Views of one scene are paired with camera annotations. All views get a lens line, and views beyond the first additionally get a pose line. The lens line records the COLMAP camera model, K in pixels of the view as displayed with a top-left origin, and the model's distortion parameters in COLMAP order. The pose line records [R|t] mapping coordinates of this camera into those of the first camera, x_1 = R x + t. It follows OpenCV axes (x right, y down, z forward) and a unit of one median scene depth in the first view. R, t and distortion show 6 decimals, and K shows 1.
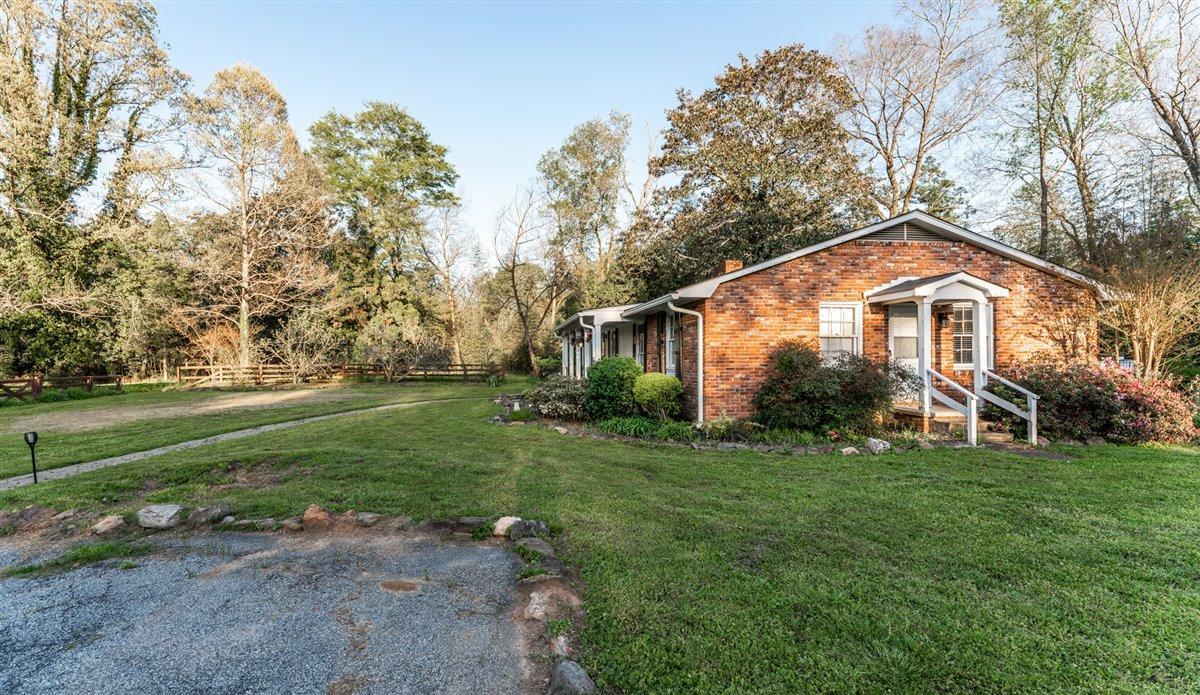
lens RADIAL K [[544.1, 0, 600.0], [0, 544.1, 347.5], [0, 0, 1]] dist [0.001957, 0.000067]
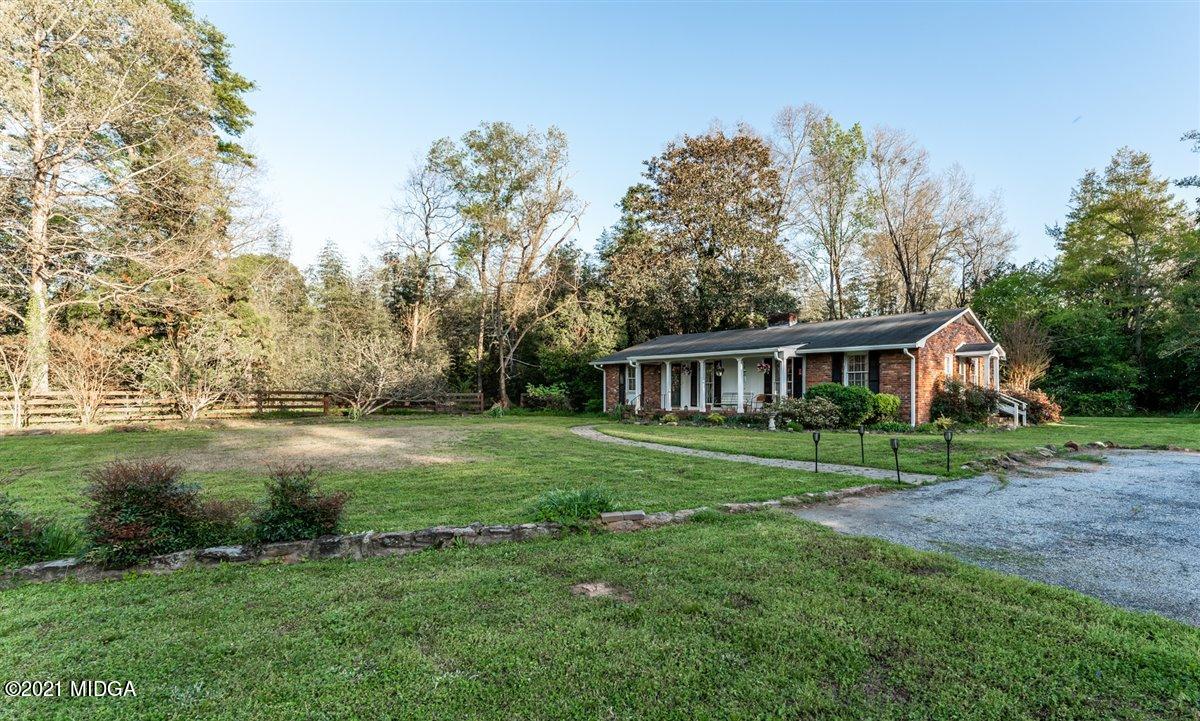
lens RADIAL K [[741.2, 0, 600.0], [0, 741.2, 393.0], [0, 0, 1]] dist [-0.003833, -0.000765]
pose [[0.708688, 0.014294, 0.705378, -0.977212], [-0.016652, 0.999855, -0.003531, 0.033104], [-0.705326, -0.009244, 0.708823, 0.040379]]
